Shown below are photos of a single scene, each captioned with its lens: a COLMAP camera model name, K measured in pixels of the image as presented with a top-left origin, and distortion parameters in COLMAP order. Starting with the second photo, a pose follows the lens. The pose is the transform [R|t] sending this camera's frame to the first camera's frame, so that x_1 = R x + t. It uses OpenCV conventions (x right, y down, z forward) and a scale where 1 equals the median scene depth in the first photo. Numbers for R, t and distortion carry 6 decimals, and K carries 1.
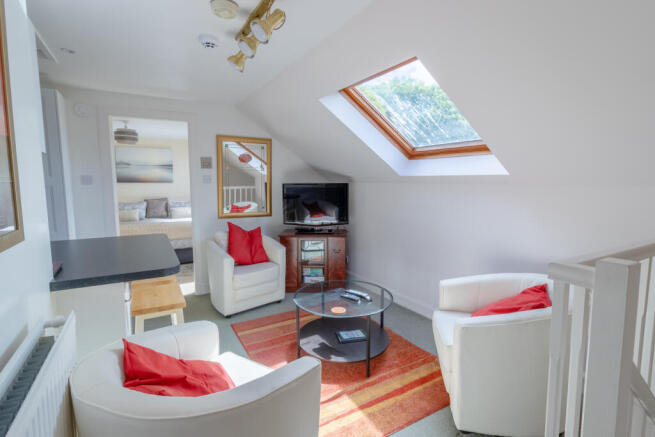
lens RADIAL K [[308.3, 0, 326.7], [0, 308.3, 212.7], [0, 0, 1]] dist [0.001803, -0.000202]
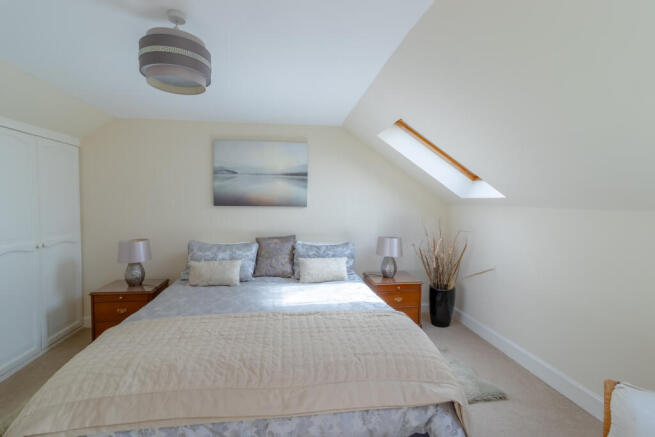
lens RADIAL K [[308.3, 0, 326.7], [0, 308.3, 212.7], [0, 0, 1]] dist [0.001803, -0.000202]
pose [[0.917475, 0.005938, -0.397749, -0.276075], [-0.039689, 0.996266, -0.076677, -0.051079], [0.395809, 0.086135, 0.914284, 0.571652]]
